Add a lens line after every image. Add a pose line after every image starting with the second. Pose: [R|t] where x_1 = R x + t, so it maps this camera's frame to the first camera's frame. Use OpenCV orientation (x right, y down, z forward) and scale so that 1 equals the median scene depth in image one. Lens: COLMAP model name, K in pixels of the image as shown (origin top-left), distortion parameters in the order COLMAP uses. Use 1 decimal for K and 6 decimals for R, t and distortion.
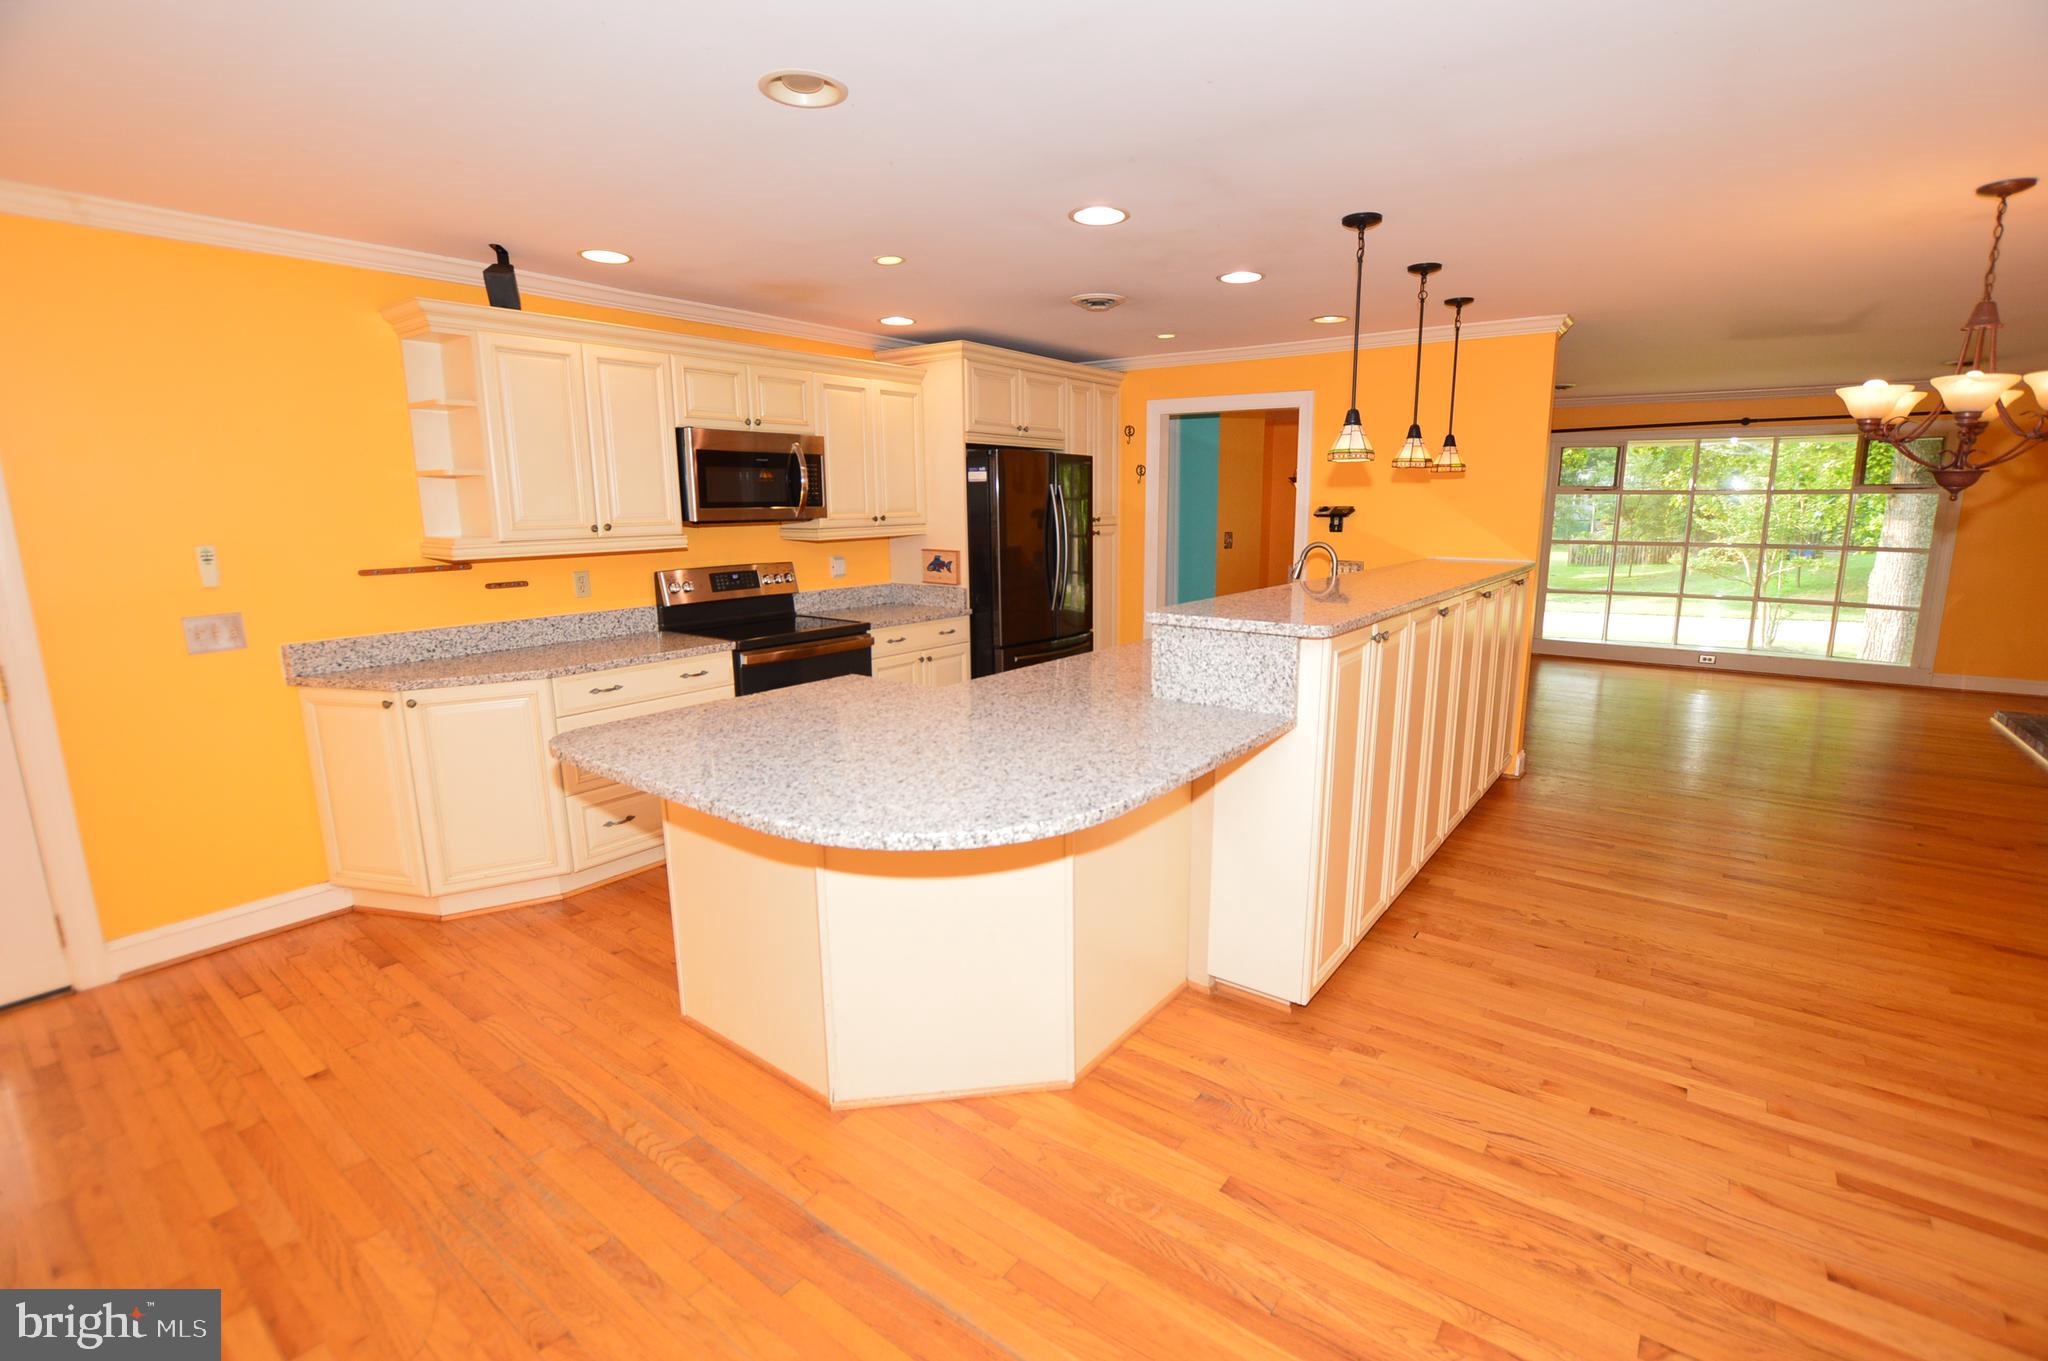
lens RADIAL K [[913.5, 0, 1051.1], [0, 913.5, 681.5], [0, 0, 1]] dist [-0.029634, 0.001545]
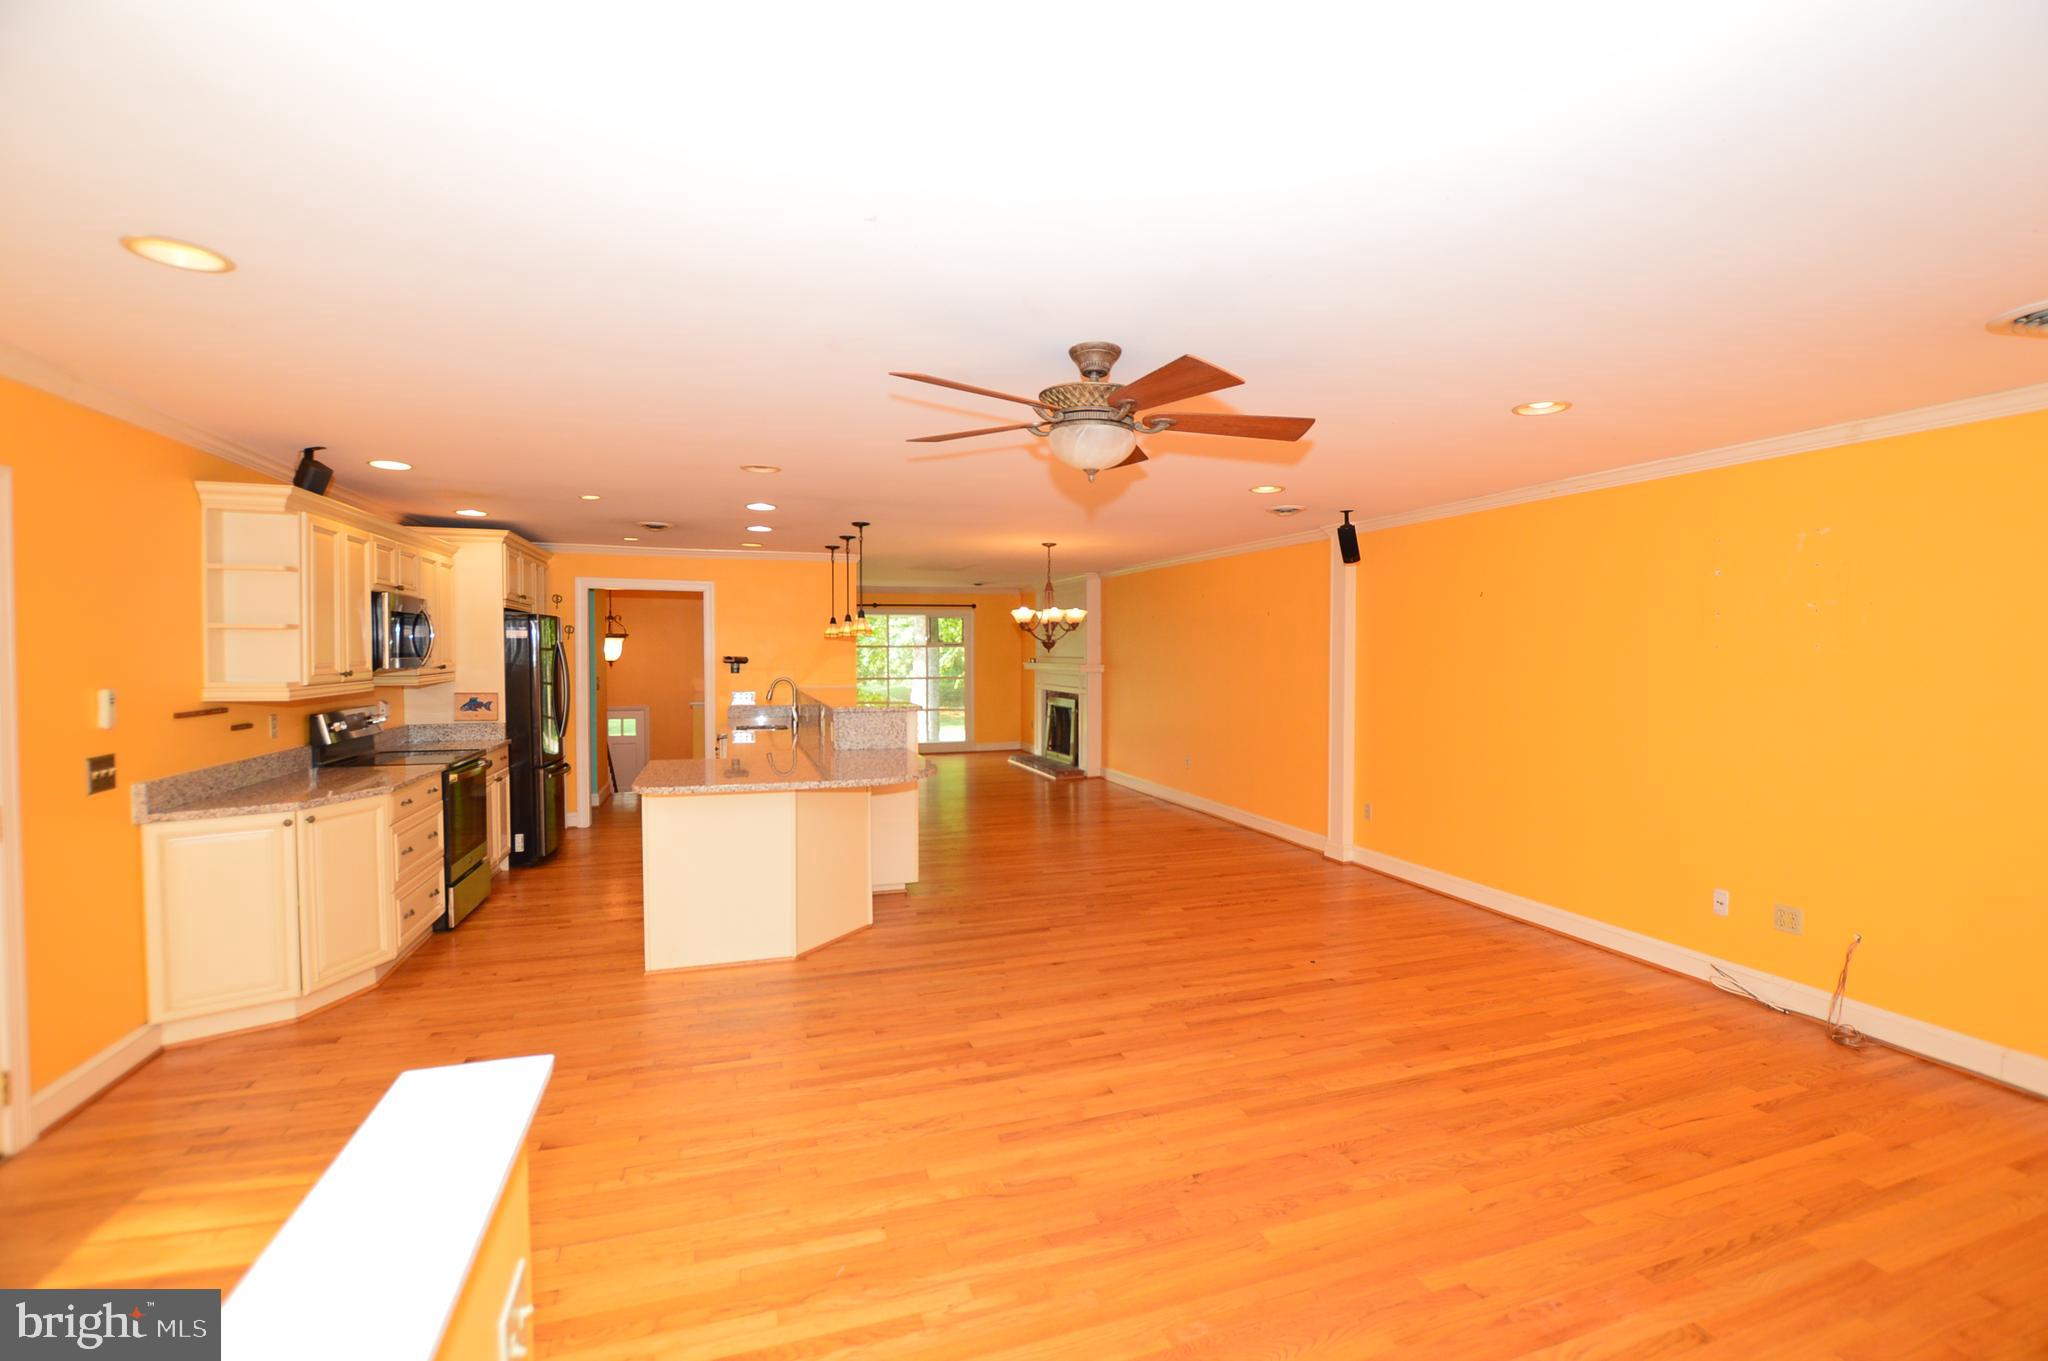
lens RADIAL K [[913.5, 0, 1043.7], [0, 913.5, 669.2], [0, 0, 1]] dist [-0.029634, 0.001545]
pose [[0.566041, -0.010897, 0.824305, -0.821991], [0.155164, 0.983450, -0.093548, 0.065044], [-0.809643, 0.180854, 0.558363, -0.340220]]
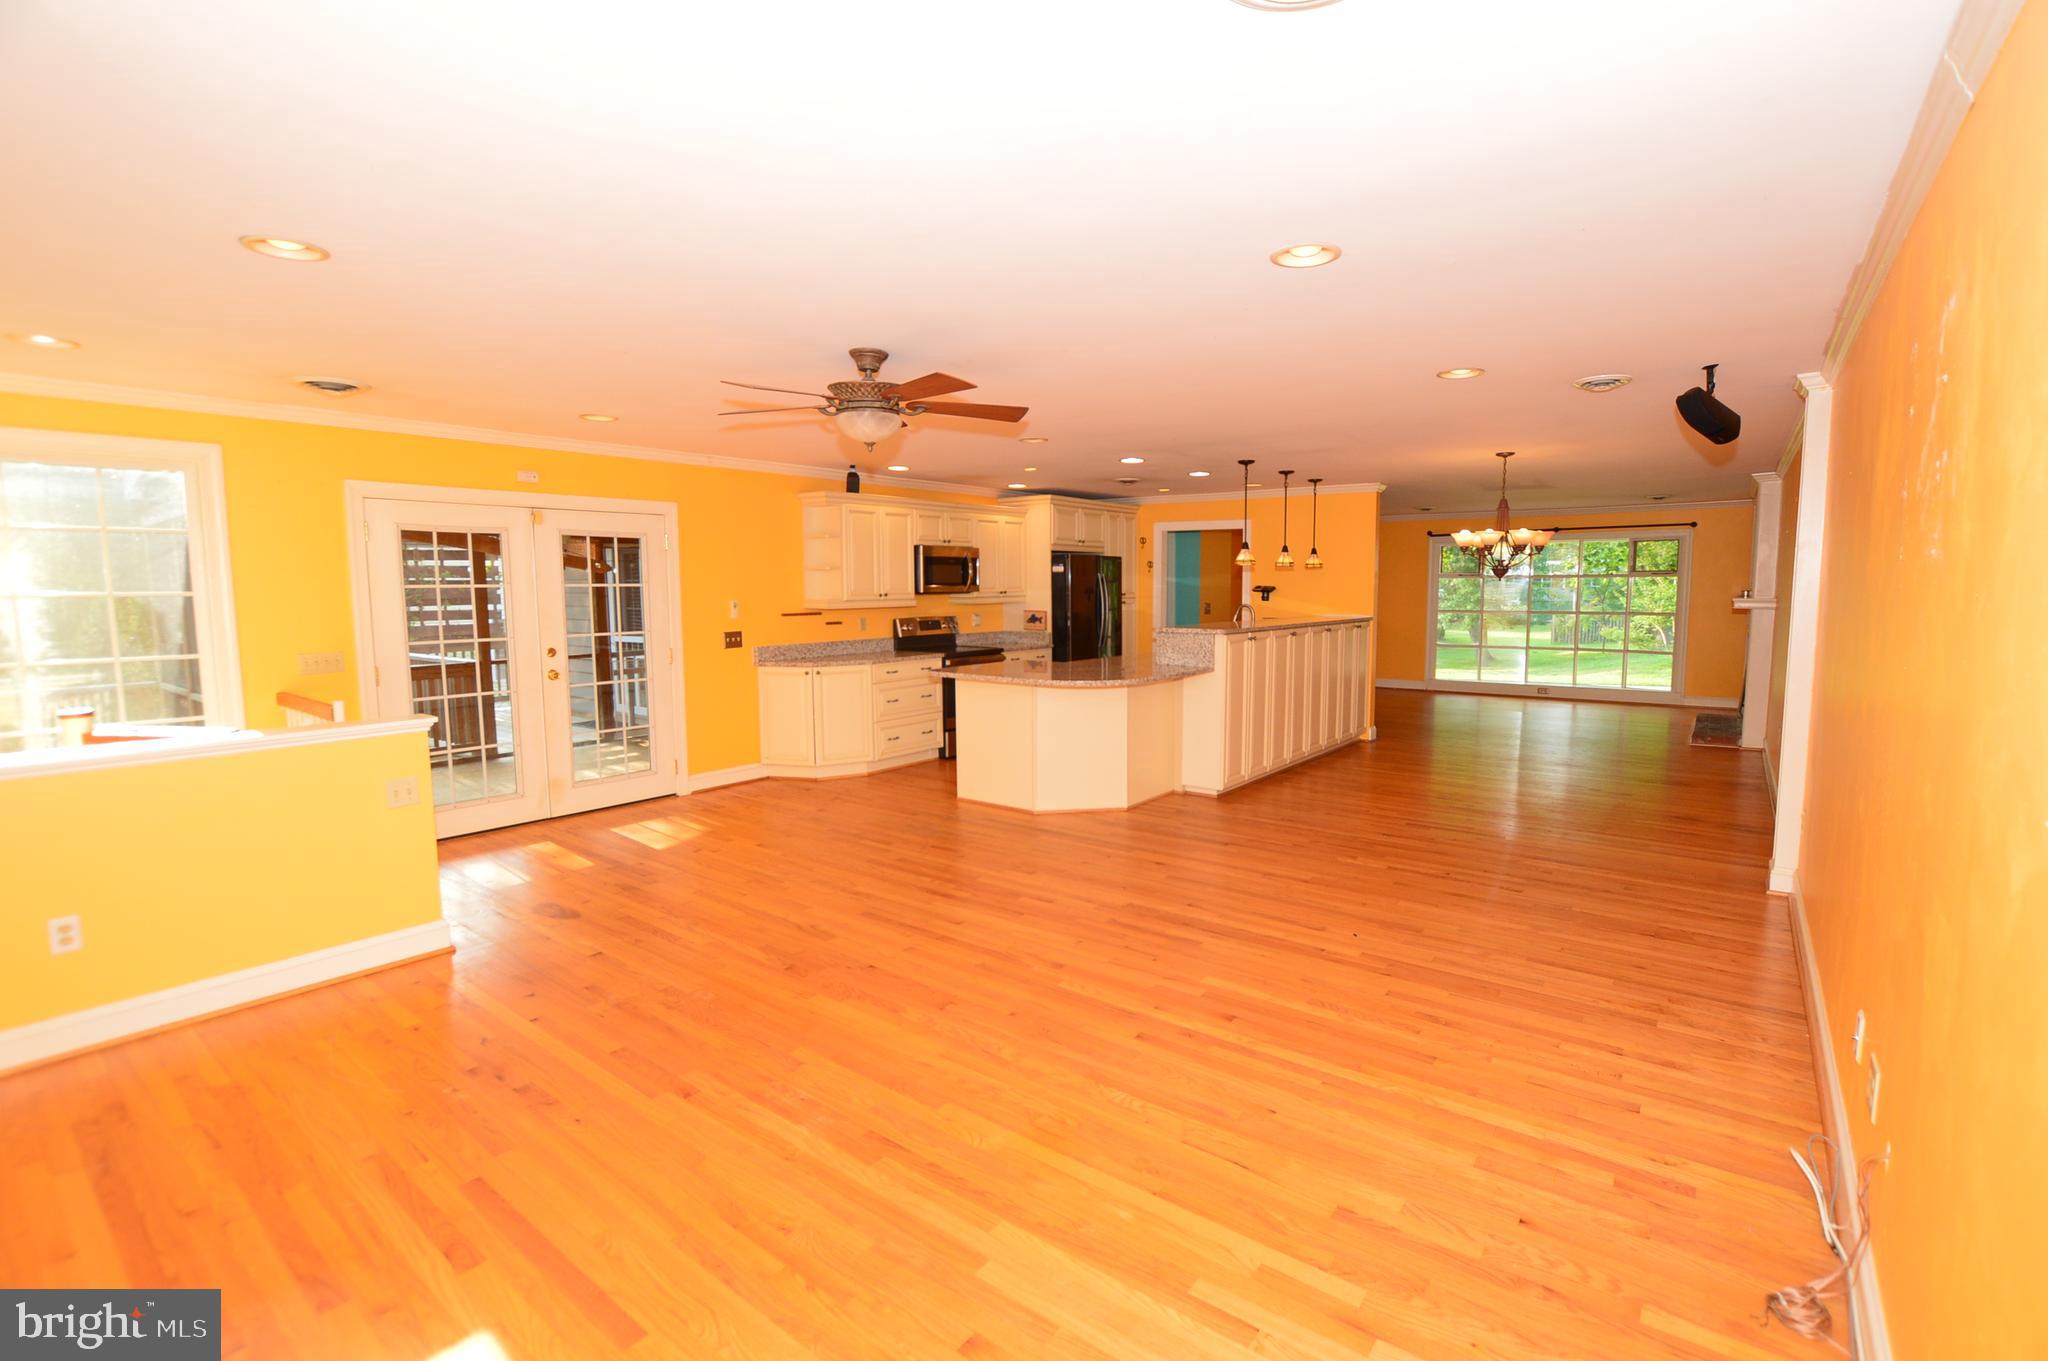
lens RADIAL K [[913.5, 0, 1050.7], [0, 913.5, 688.4], [0, 0, 1]] dist [-0.029634, 0.001545]
pose [[0.999955, 0.001841, -0.009307, -0.090689], [-0.002594, 0.996664, -0.081570, 0.174927], [0.009126, 0.081591, 0.996624, -0.869053]]
